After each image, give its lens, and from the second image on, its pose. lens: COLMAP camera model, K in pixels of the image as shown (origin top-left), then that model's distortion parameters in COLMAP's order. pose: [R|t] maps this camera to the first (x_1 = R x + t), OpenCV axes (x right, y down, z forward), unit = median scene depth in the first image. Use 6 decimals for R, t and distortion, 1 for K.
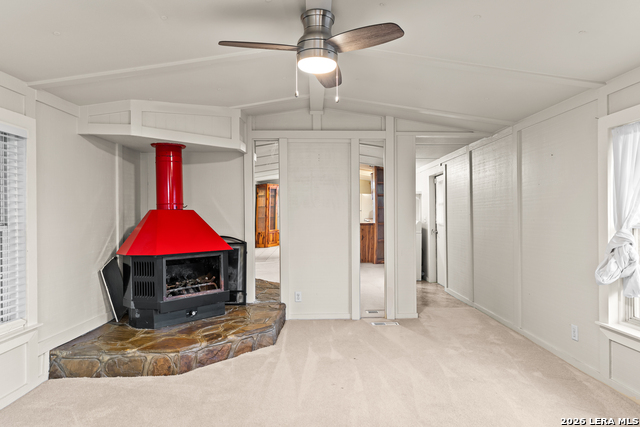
lens RADIAL K [[400.4, 0, 323.0], [0, 400.4, 214.3], [0, 0, 1]] dist [-0.004110, 0.001028]
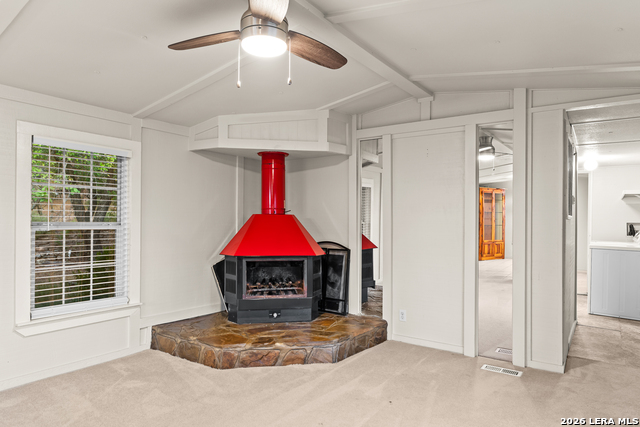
lens RADIAL K [[400.4, 0, 335.0], [0, 400.4, 220.5], [0, 0, 1]] dist [-0.004110, 0.001028]
pose [[0.802114, 0.011814, -0.597054, 0.410049], [-0.013585, 0.999907, 0.001535, 0.000833], [0.597017, 0.006880, 0.802199, 0.264453]]
